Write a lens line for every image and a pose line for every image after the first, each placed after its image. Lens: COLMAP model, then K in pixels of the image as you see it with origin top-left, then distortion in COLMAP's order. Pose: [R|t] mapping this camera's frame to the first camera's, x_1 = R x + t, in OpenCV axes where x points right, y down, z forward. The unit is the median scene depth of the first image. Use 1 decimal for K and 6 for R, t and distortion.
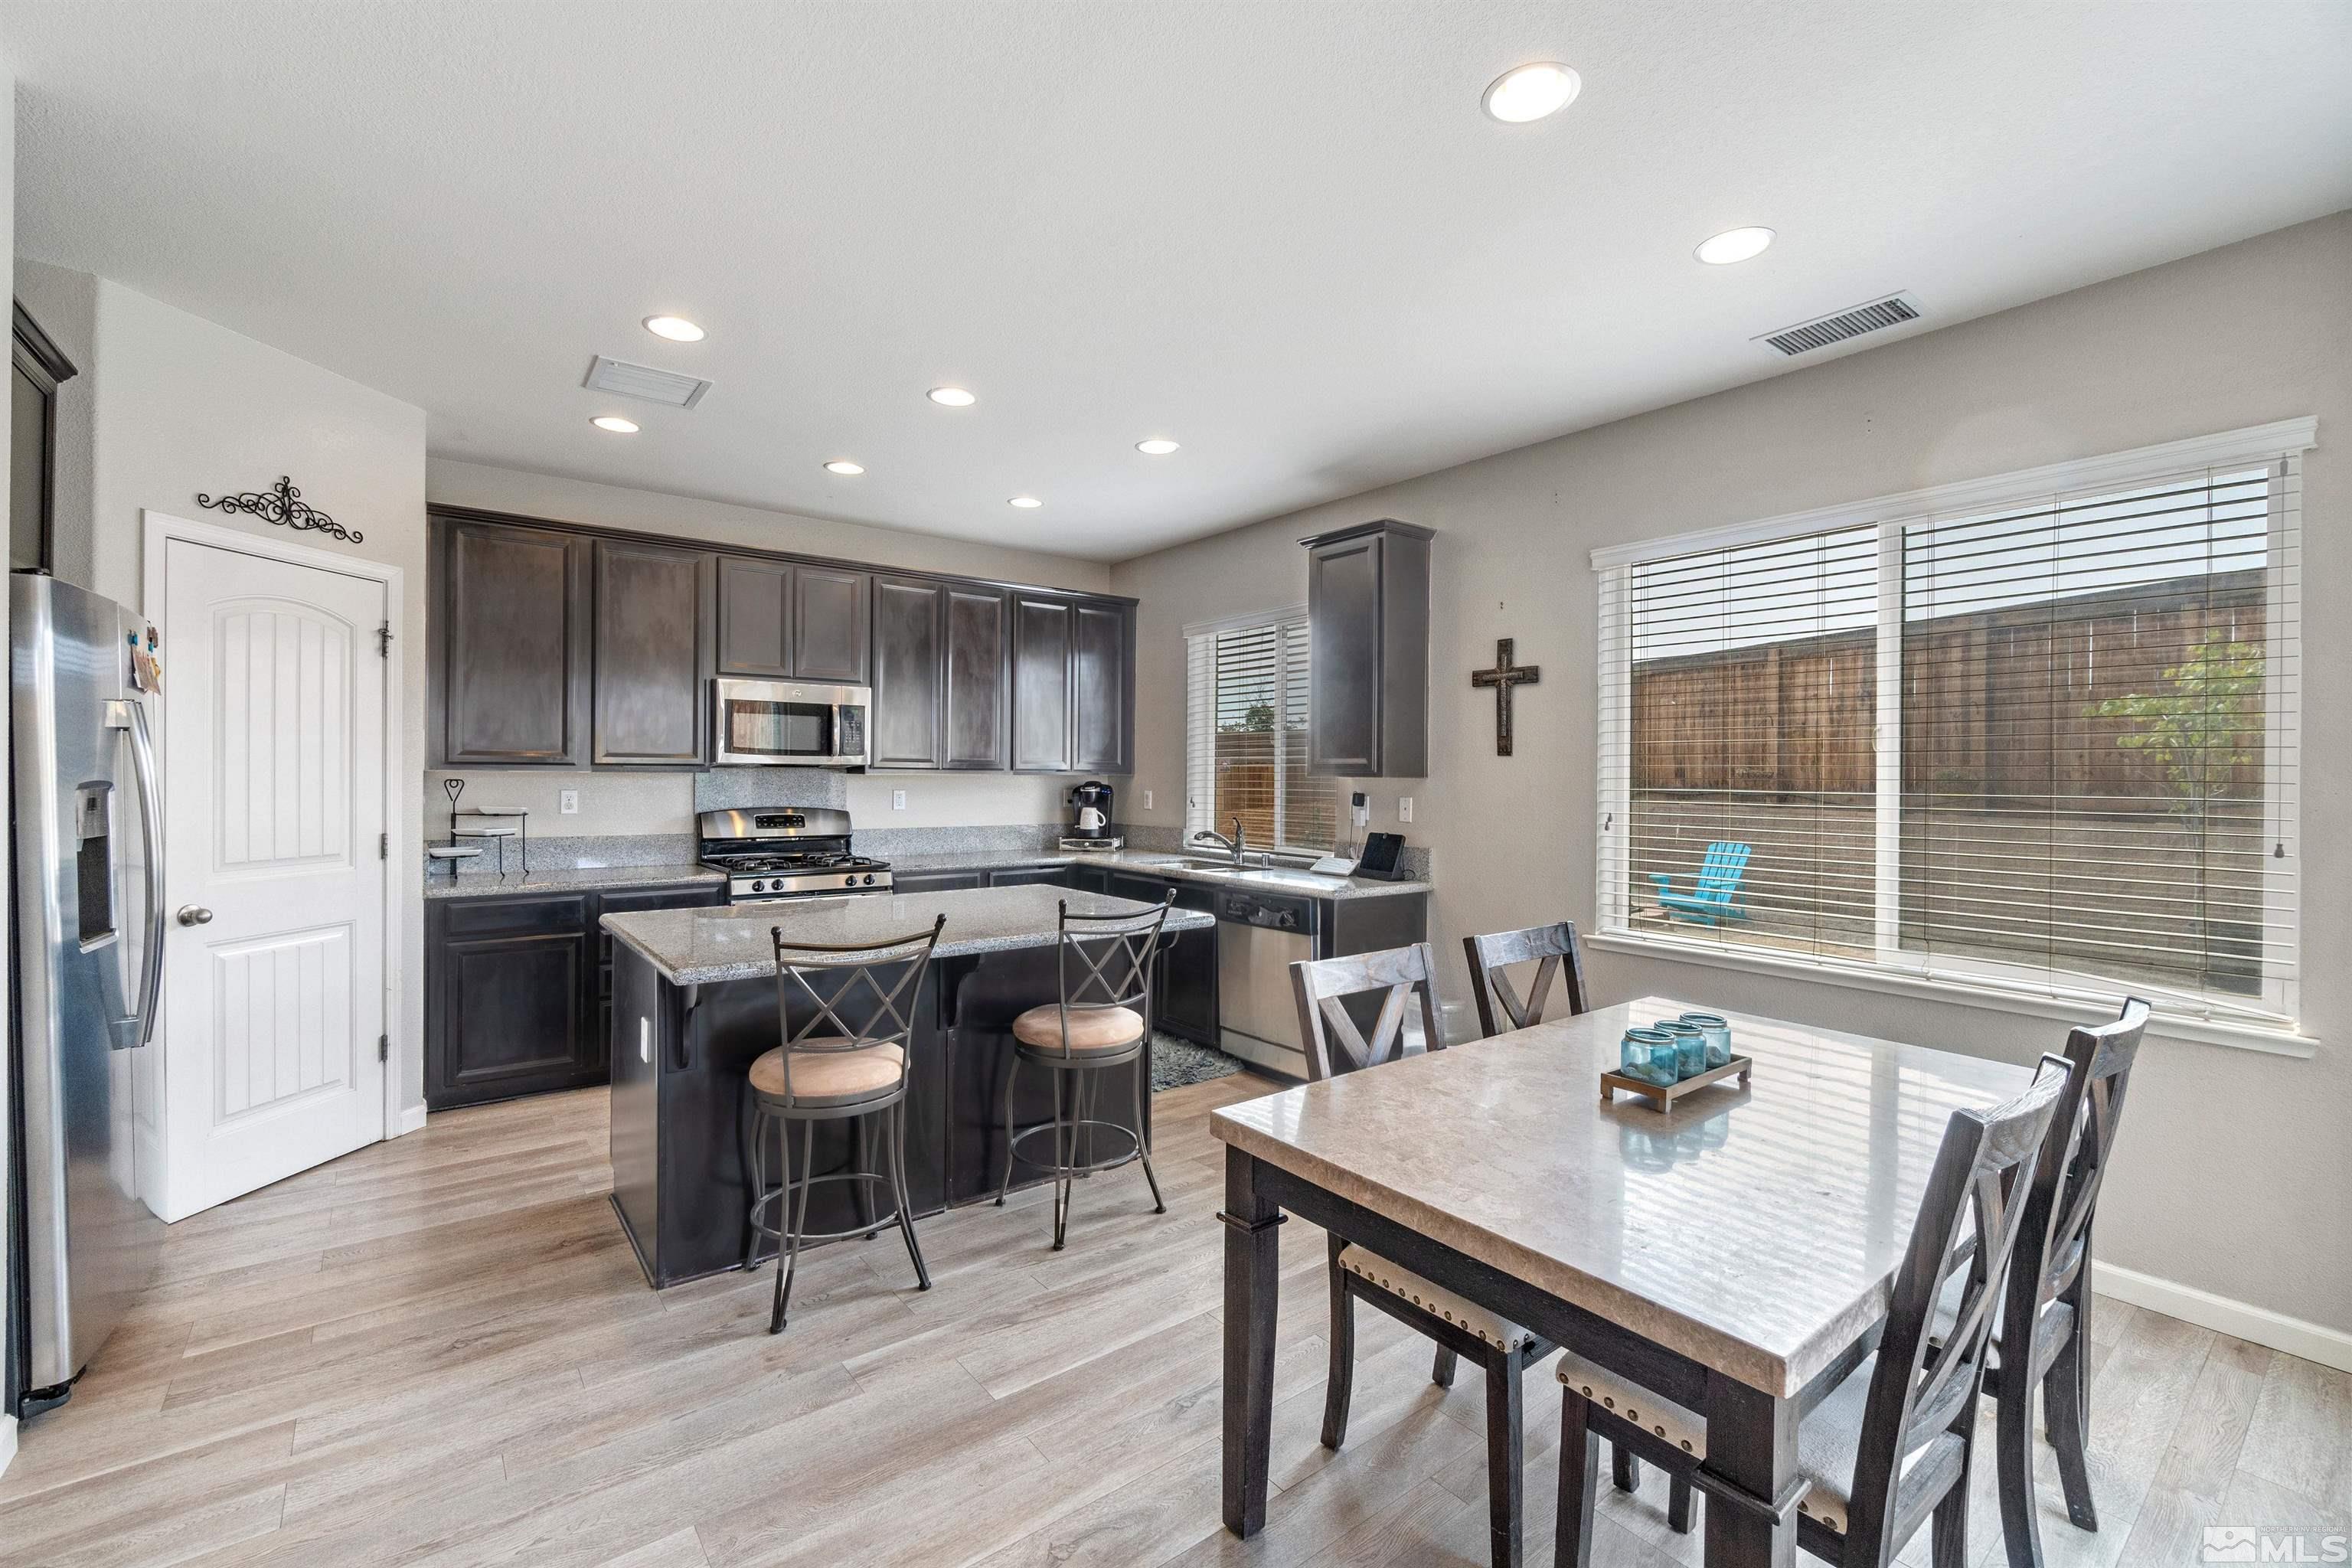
lens RADIAL K [[1017.2, 0, 1158.6], [0, 1017.2, 774.4], [0, 0, 1]] dist [-0.009011, 0.001491]
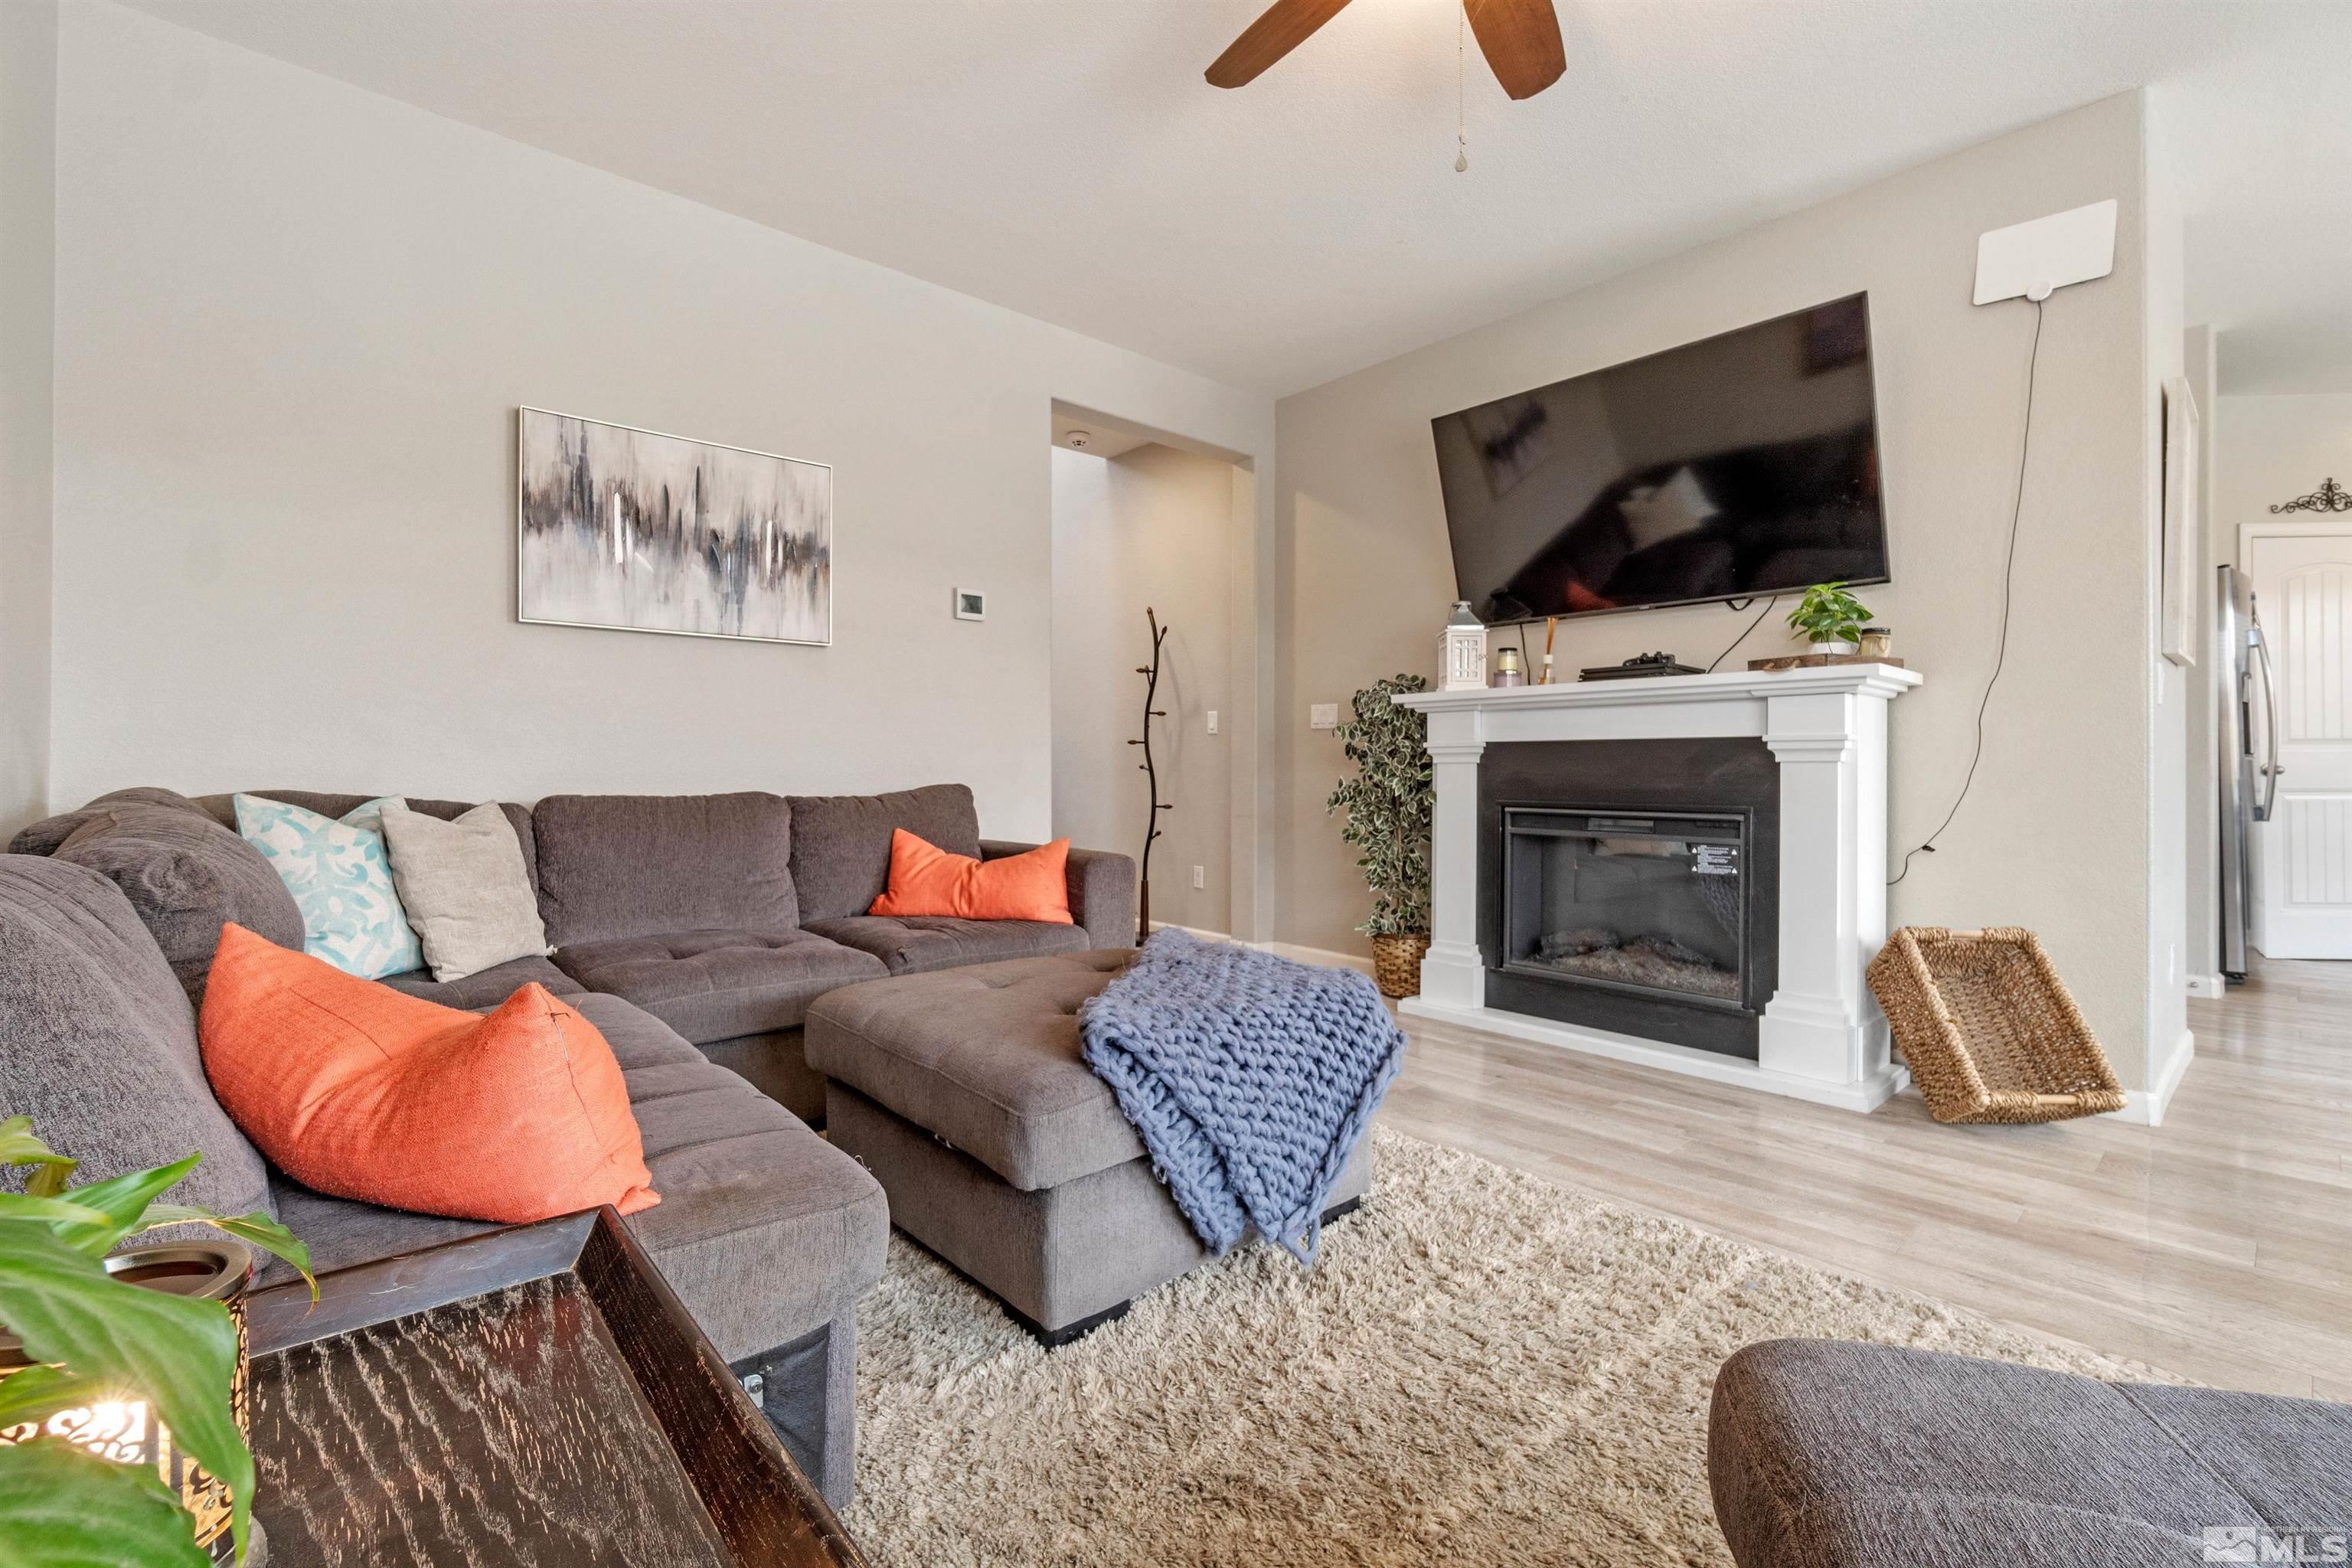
lens RADIAL K [[1017.2, 0, 1157.5], [0, 1017.2, 760.4], [0, 0, 1]] dist [-0.009011, 0.001491]
pose [[0.077471, -0.020479, -0.996784, 0.343969], [0.005564, 0.999782, -0.020108, 0.102221], [0.996979, -0.003988, 0.077568, -0.608005]]
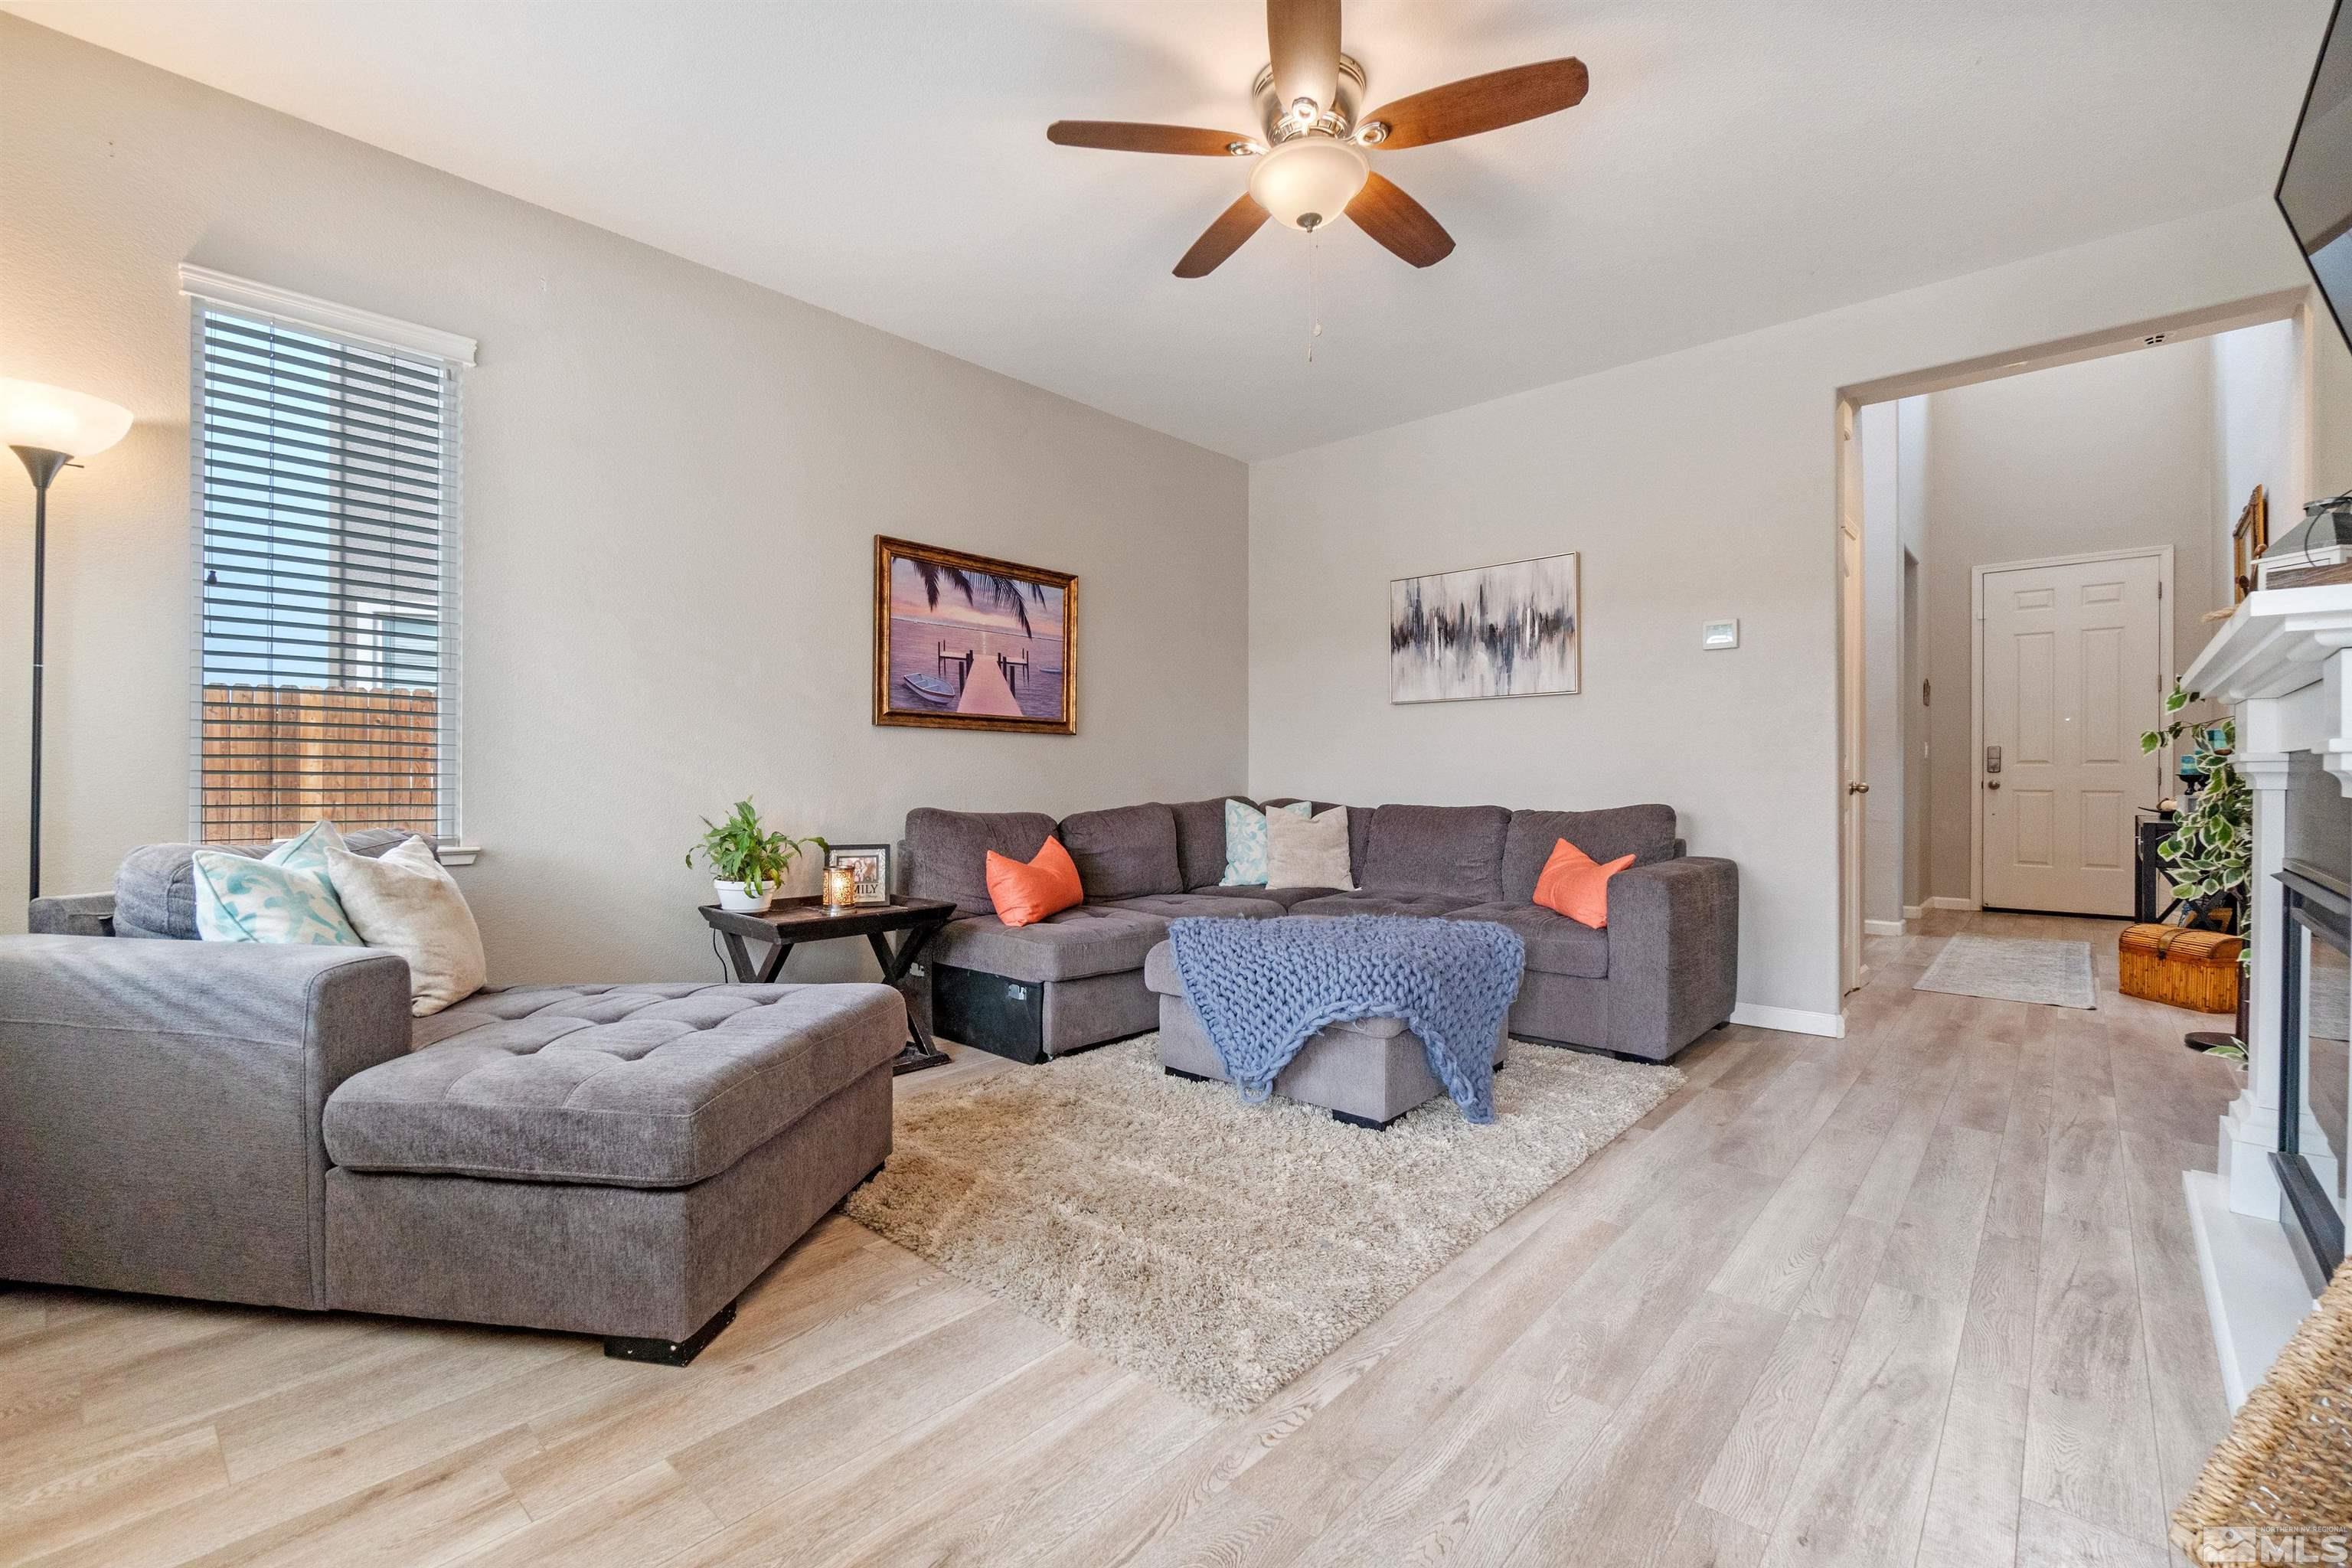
lens RADIAL K [[1017.2, 0, 1163.4], [0, 1017.2, 787.6], [0, 0, 1]] dist [-0.009011, 0.001491]
pose [[-0.984211, -0.009450, -0.176748, 0.122447], [-0.009935, 0.999949, 0.001860, 0.091423], [0.176721, 0.003586, -0.984254, 0.097155]]
